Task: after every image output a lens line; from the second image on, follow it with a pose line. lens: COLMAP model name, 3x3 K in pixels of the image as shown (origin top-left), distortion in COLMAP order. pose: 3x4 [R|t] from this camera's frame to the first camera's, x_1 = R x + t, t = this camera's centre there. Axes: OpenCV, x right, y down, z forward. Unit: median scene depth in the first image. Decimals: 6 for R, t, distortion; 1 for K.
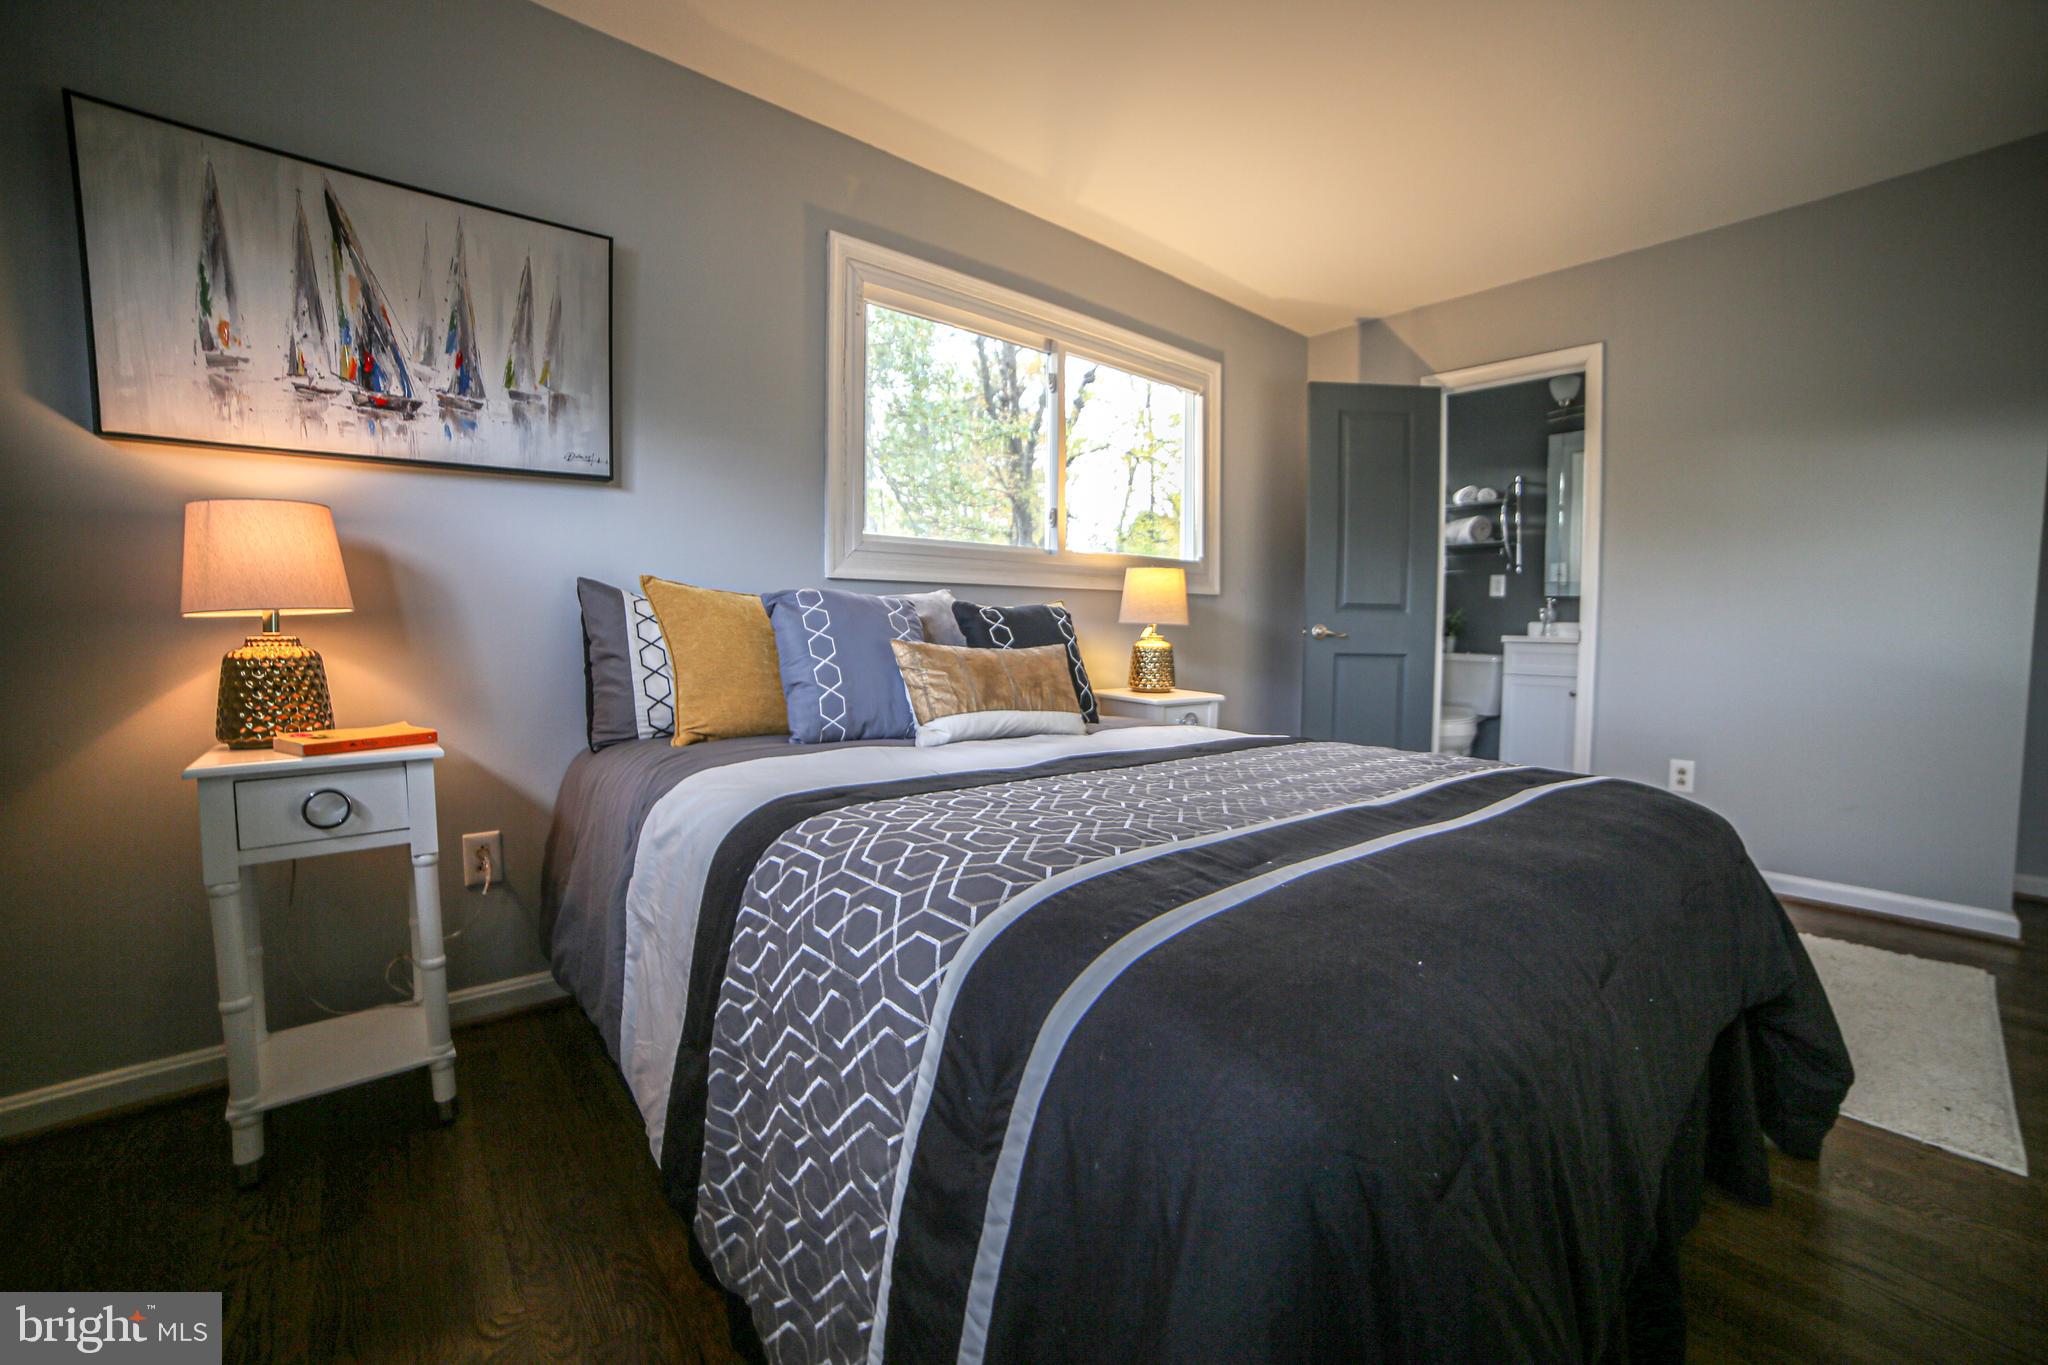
lens RADIAL K [[858.5, 0, 1023.4], [0, 858.5, 675.4], [0, 0, 1]] dist [-0.110221, 0.038474]
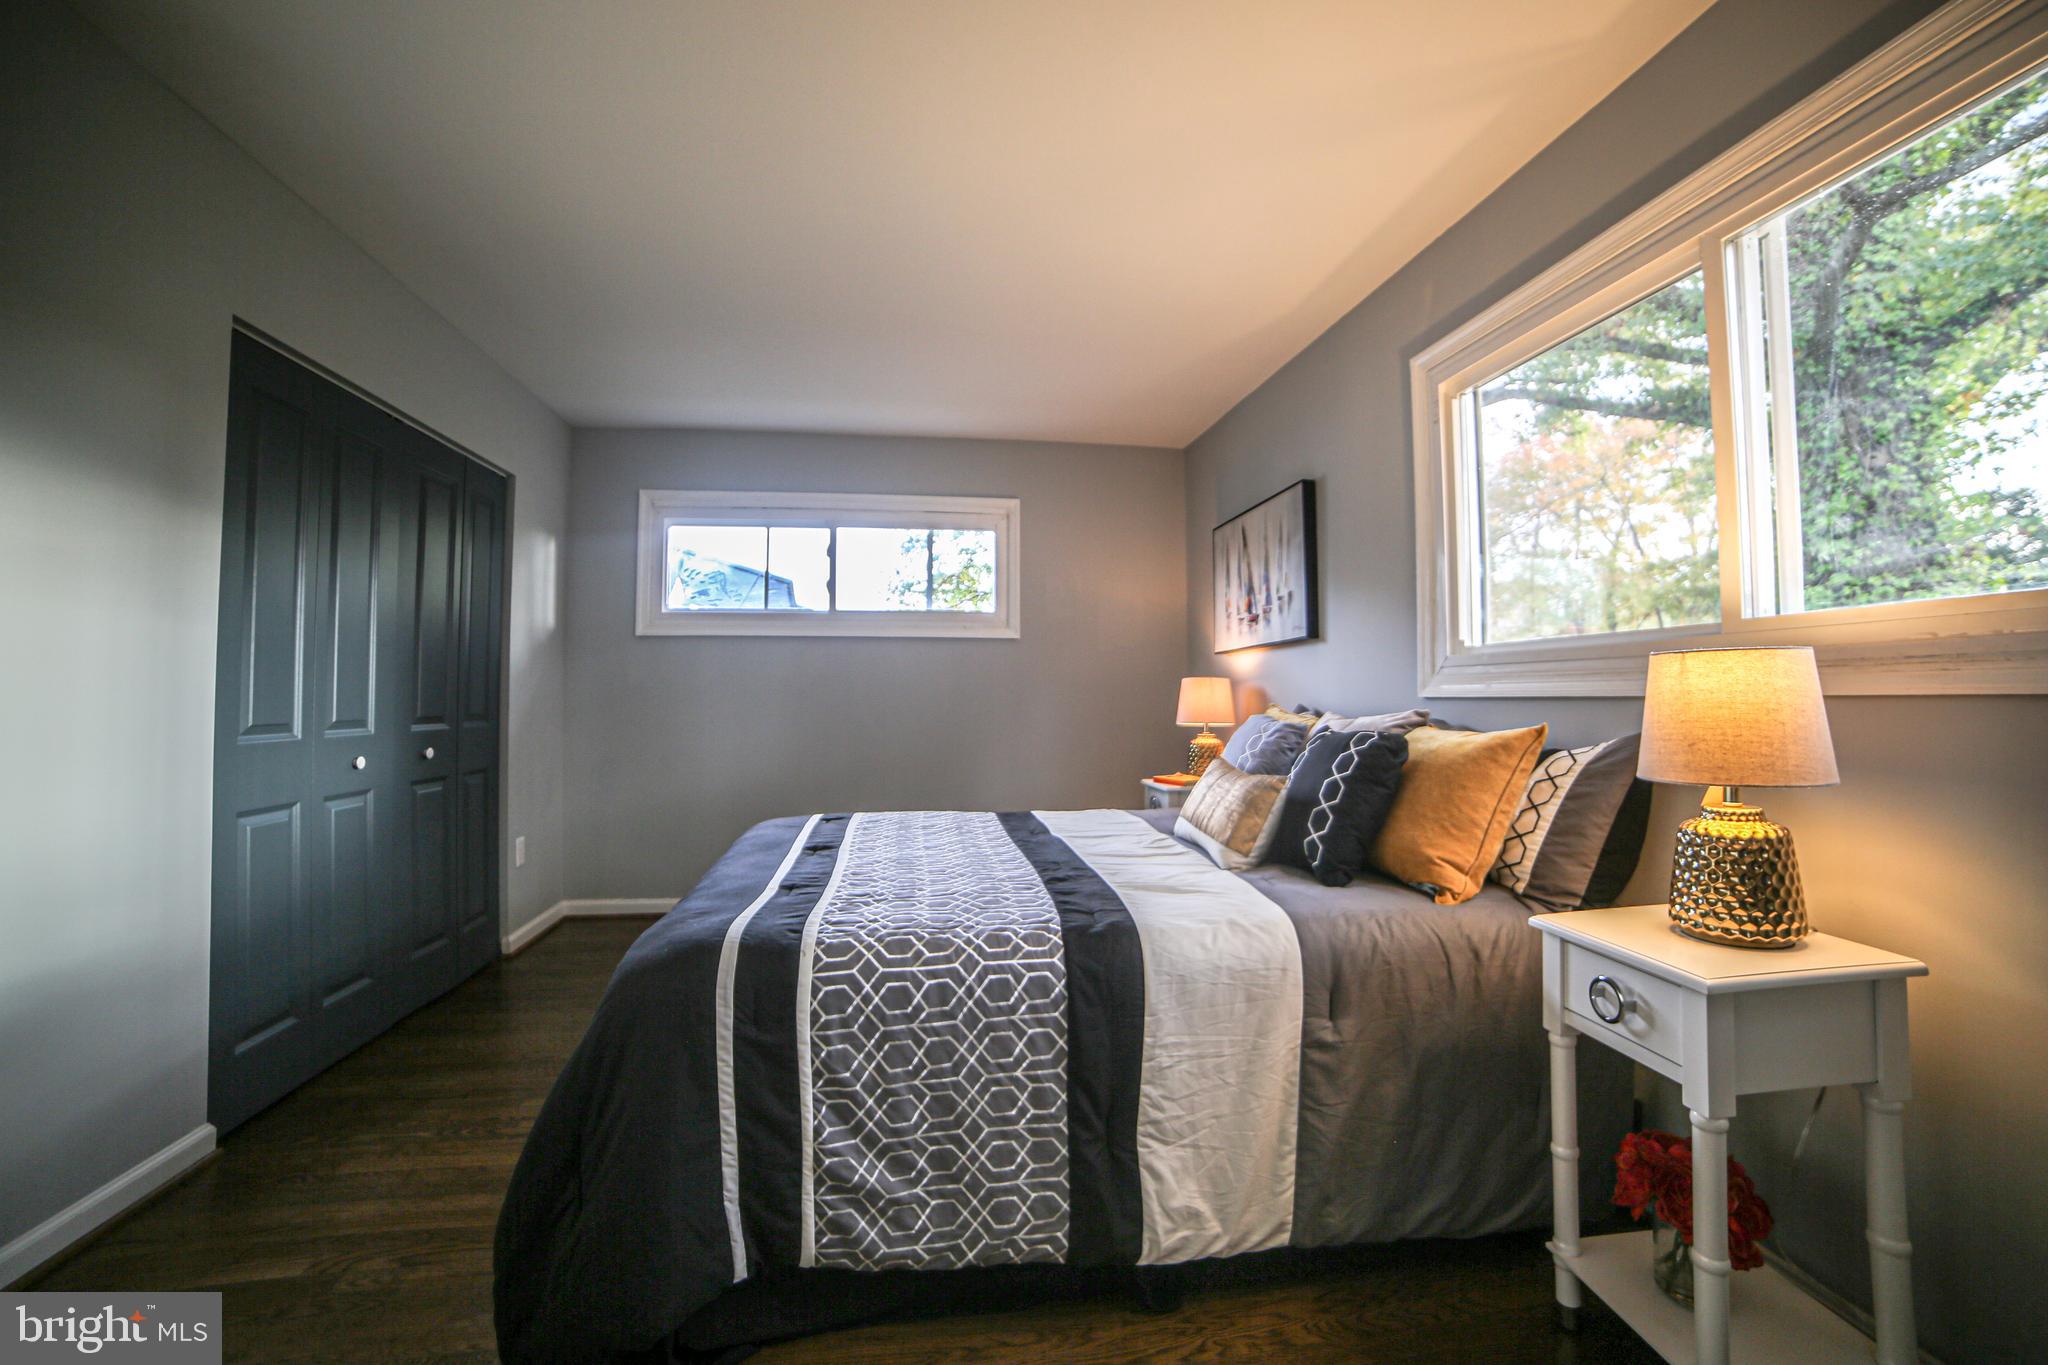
lens RADIAL K [[861.9, 0, 1029.1], [0, 861.9, 671.3], [0, 0, 1]] dist [-0.110435, 0.039914]
pose [[-0.560446, -0.032045, -0.827571, 1.396908], [-0.054593, 0.998507, -0.001692, -0.193327], [0.826390, 0.044231, -0.561359, 1.920939]]
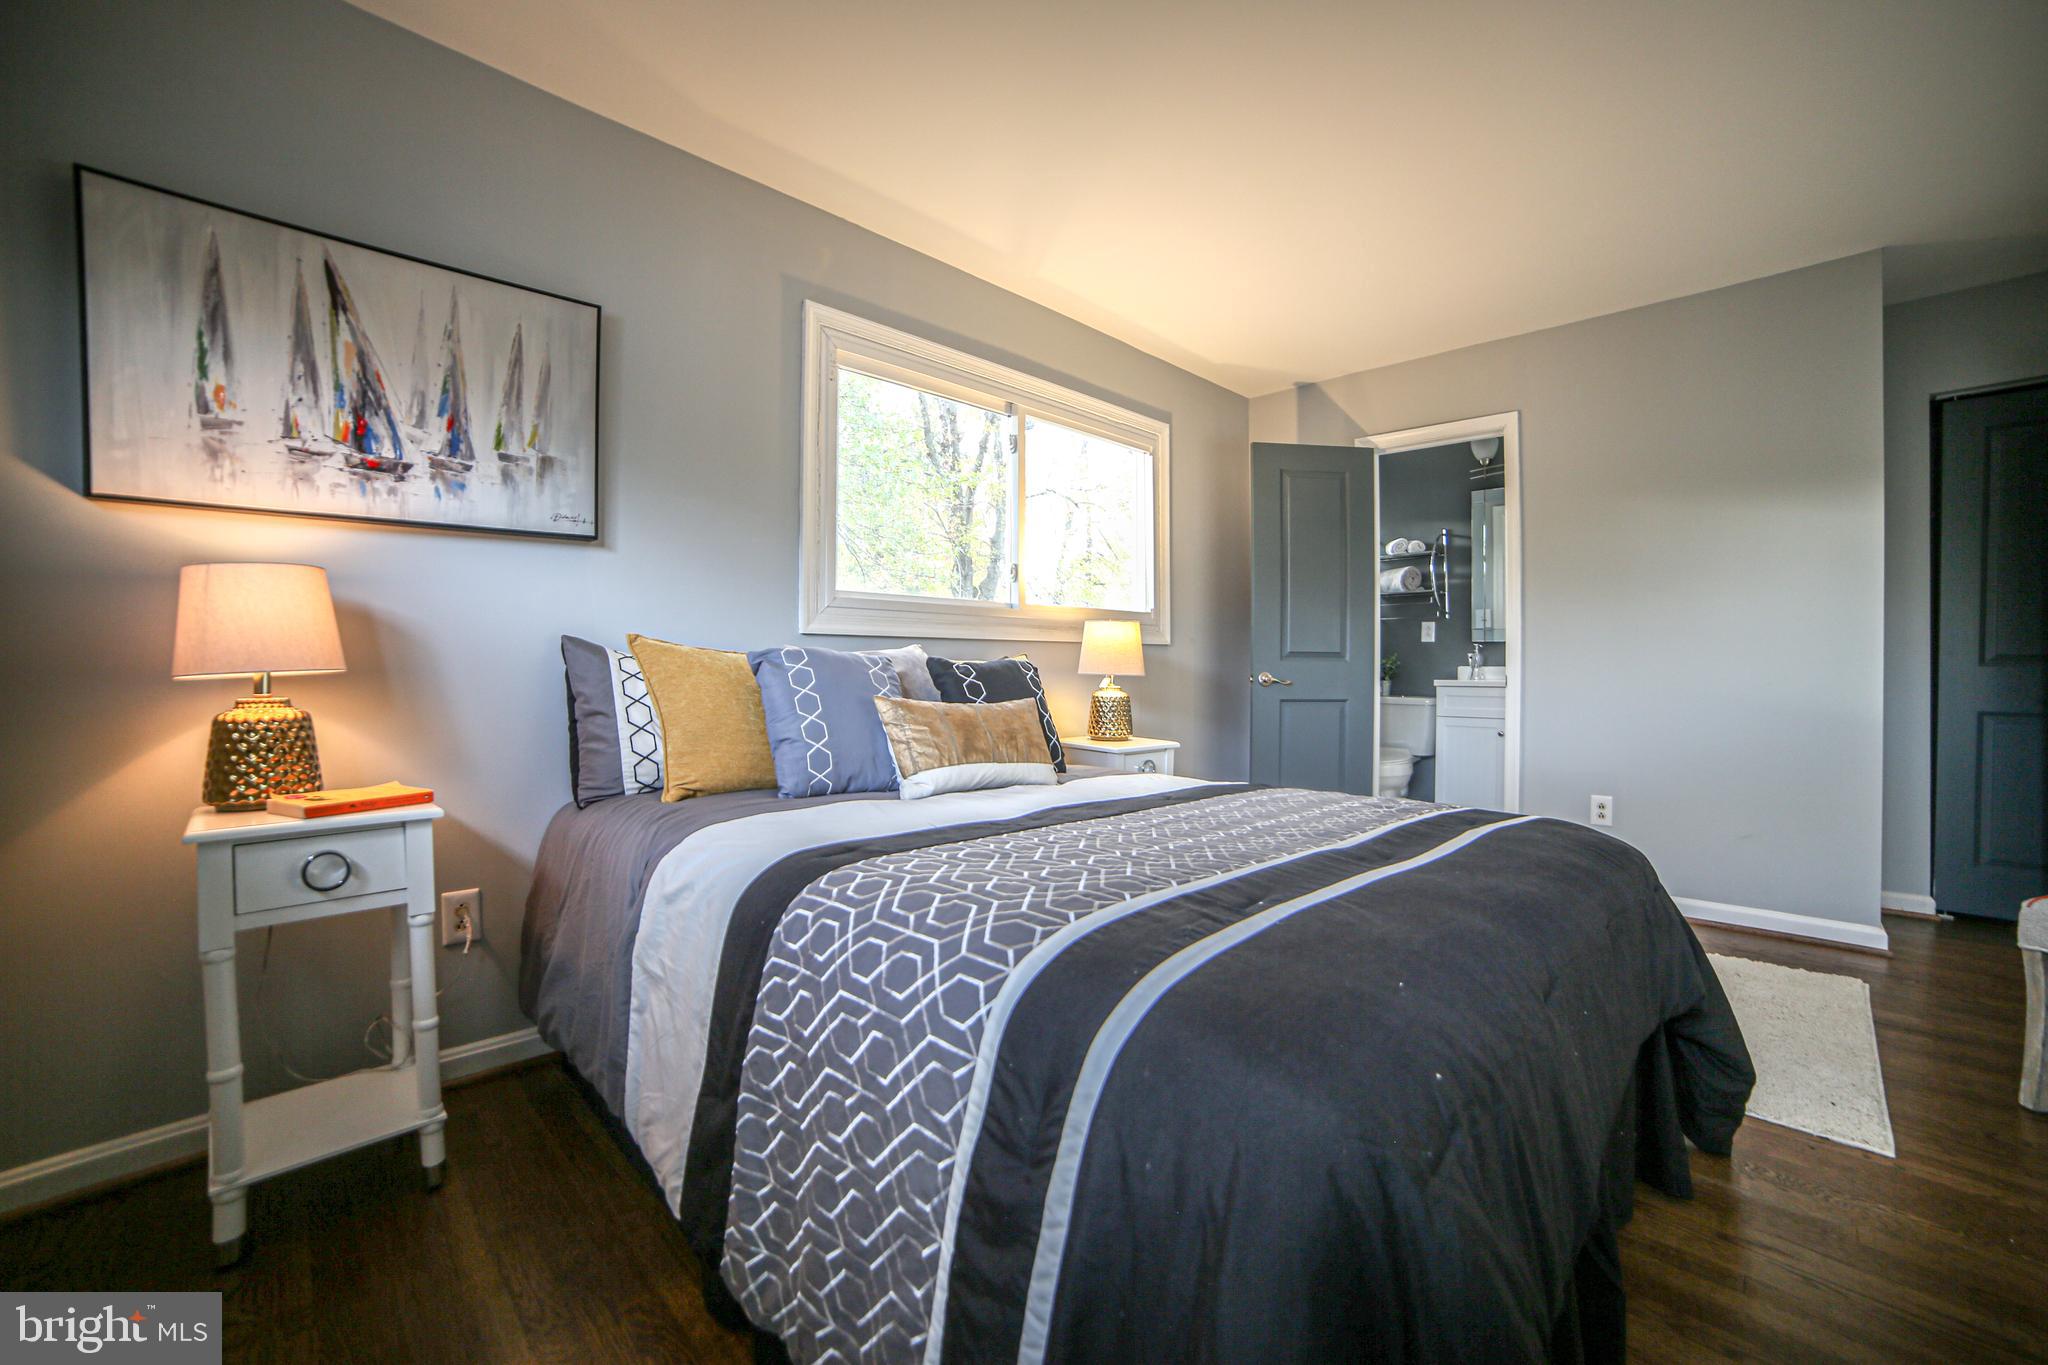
lens RADIAL K [[861.9, 0, 1029.1], [0, 861.9, 671.3], [0, 0, 1]] dist [-0.110435, 0.039914]
pose [[0.996865, -0.005230, 0.078950, -0.061503], [0.009437, 0.998550, -0.053003, -0.018658], [-0.078558, 0.053582, 0.995469, -0.073354]]
